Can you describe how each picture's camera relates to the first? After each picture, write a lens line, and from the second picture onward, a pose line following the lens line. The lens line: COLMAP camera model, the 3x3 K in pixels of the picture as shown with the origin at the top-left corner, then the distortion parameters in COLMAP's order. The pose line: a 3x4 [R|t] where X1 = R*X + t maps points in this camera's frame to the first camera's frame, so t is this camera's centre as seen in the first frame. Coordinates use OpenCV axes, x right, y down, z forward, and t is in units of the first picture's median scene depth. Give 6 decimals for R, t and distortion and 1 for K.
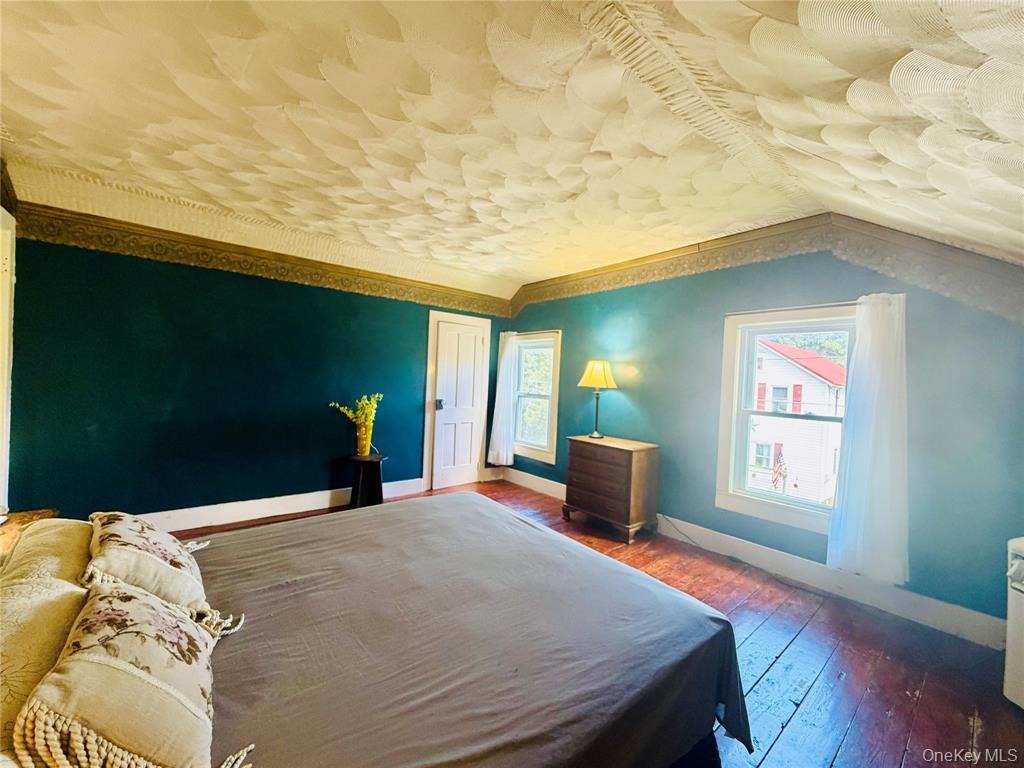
lens RADIAL K [[407.7, 0, 509.7], [0, 407.7, 384.8], [0, 0, 1]] dist [-0.000668, 0.000285]
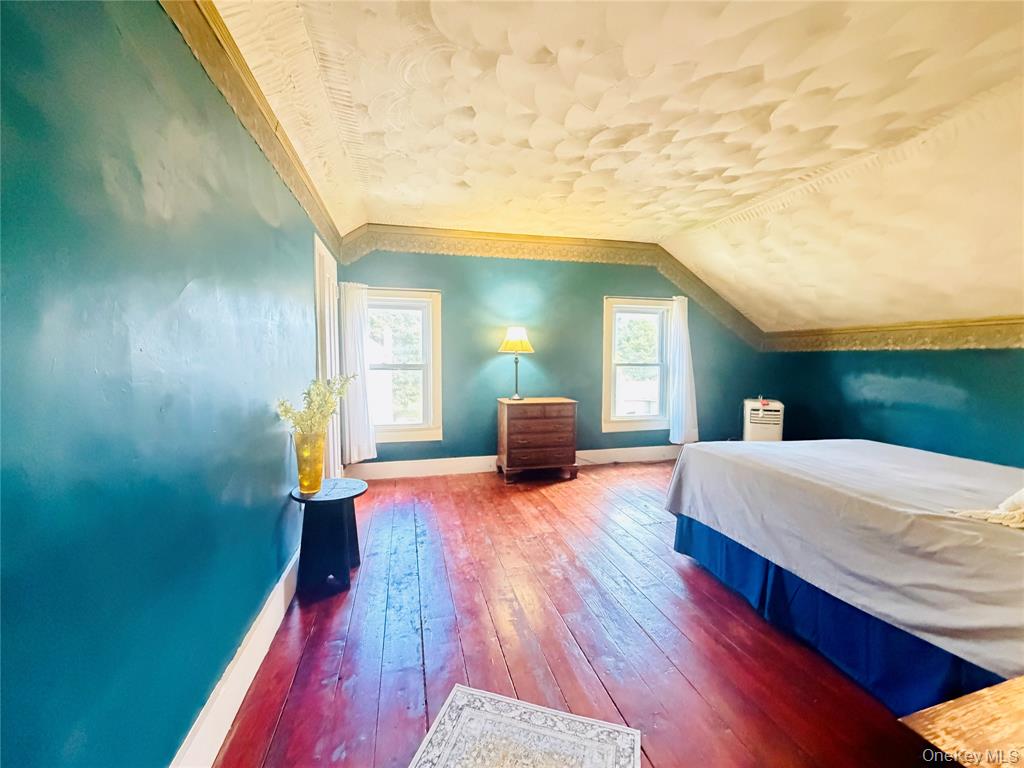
lens RADIAL K [[407.7, 0, 509.7], [0, 407.7, 384.8], [0, 0, 1]] dist [-0.000668, 0.000285]
pose [[0.428990, -0.100278, 0.897726, -0.807797], [0.030374, 0.994858, 0.096613, -0.014124], [-0.902799, -0.014178, 0.429830, 0.614173]]
